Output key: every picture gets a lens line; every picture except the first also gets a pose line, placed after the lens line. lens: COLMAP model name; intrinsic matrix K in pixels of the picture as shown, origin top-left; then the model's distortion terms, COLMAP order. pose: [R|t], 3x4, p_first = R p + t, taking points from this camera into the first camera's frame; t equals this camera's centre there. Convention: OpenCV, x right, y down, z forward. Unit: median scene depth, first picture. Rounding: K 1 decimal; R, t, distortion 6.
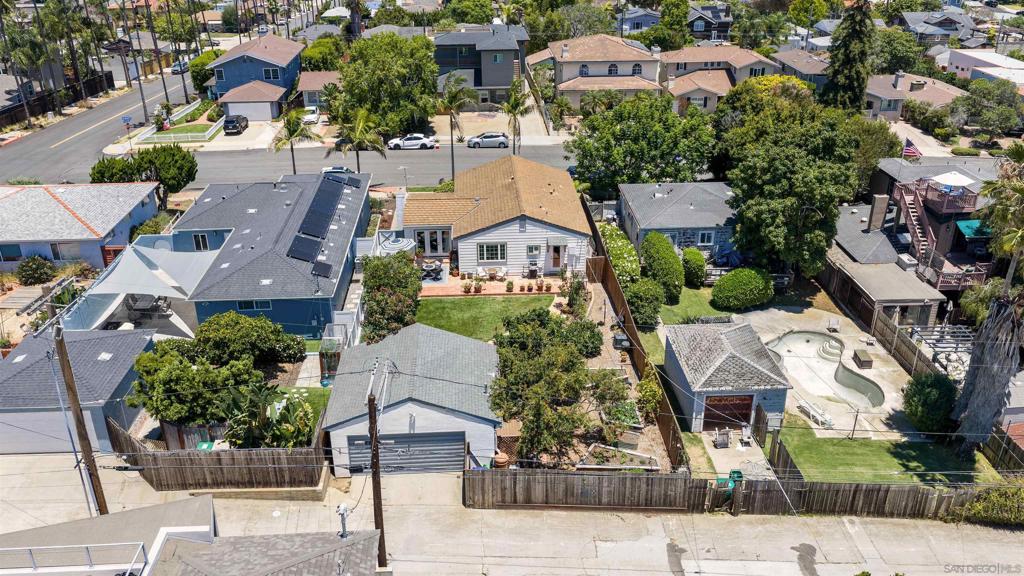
lens RADIAL K [[837.7, 0, 512.0], [0, 837.7, 288.0], [0, 0, 1]] dist [0.014334, -0.011692]
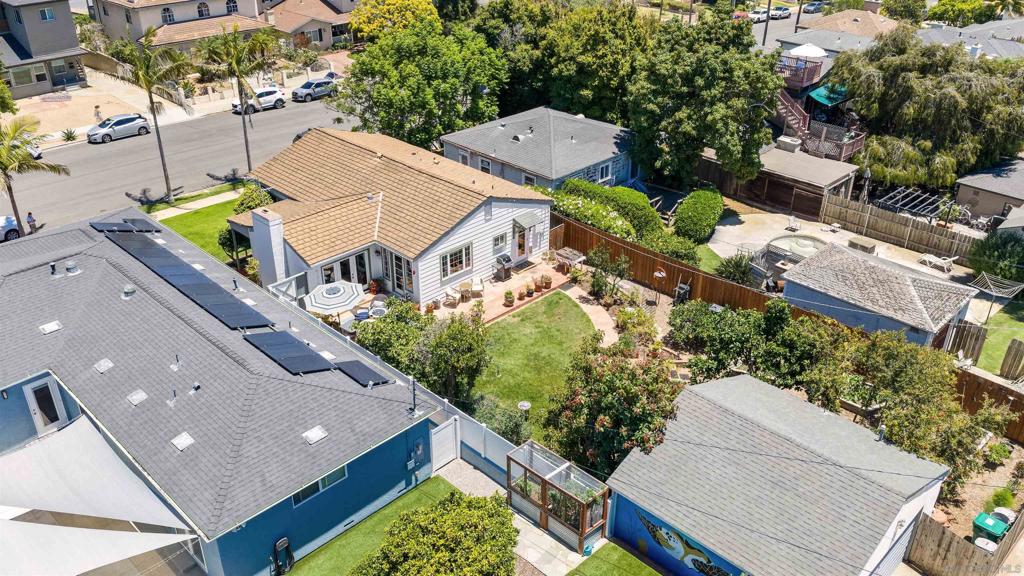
lens RADIAL K [[837.7, 0, 512.0], [0, 837.7, 288.0], [0, 0, 1]] dist [0.014334, -0.011692]
pose [[0.747966, -0.320979, 0.580964, -0.396598], [0.280452, 0.946154, 0.161675, -0.120216], [-0.601576, 0.042005, 0.797711, 0.417120]]
